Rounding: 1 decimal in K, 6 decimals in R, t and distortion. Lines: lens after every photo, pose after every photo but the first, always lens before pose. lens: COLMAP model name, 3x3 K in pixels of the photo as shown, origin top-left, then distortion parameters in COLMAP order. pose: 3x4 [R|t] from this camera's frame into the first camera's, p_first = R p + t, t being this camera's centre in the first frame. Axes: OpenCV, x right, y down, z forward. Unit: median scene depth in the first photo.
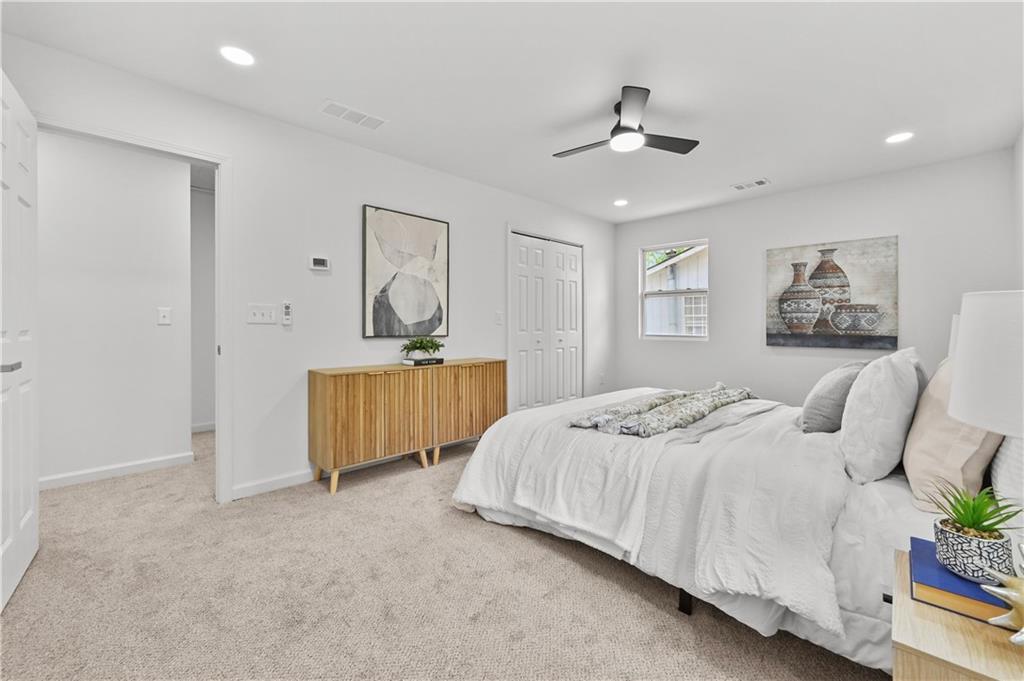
lens RADIAL K [[411.2, 0, 512.0], [0, 411.2, 340.5], [0, 0, 1]] dist [0.000152, 0.000035]
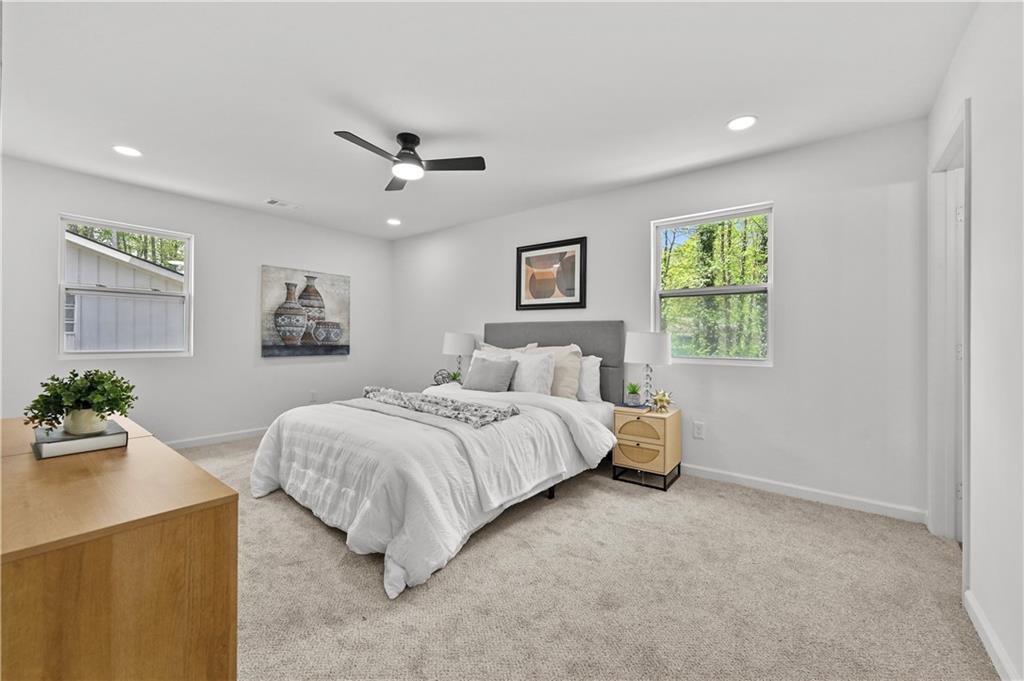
lens RADIAL K [[411.2, 0, 512.0], [0, 411.2, 340.5], [0, 0, 1]] dist [0.000152, 0.000035]
pose [[-0.122054, -0.004159, 0.992515, -0.529477], [0.038013, 0.999238, 0.008861, -0.016188], [-0.991795, 0.038810, -0.121803, 0.548440]]
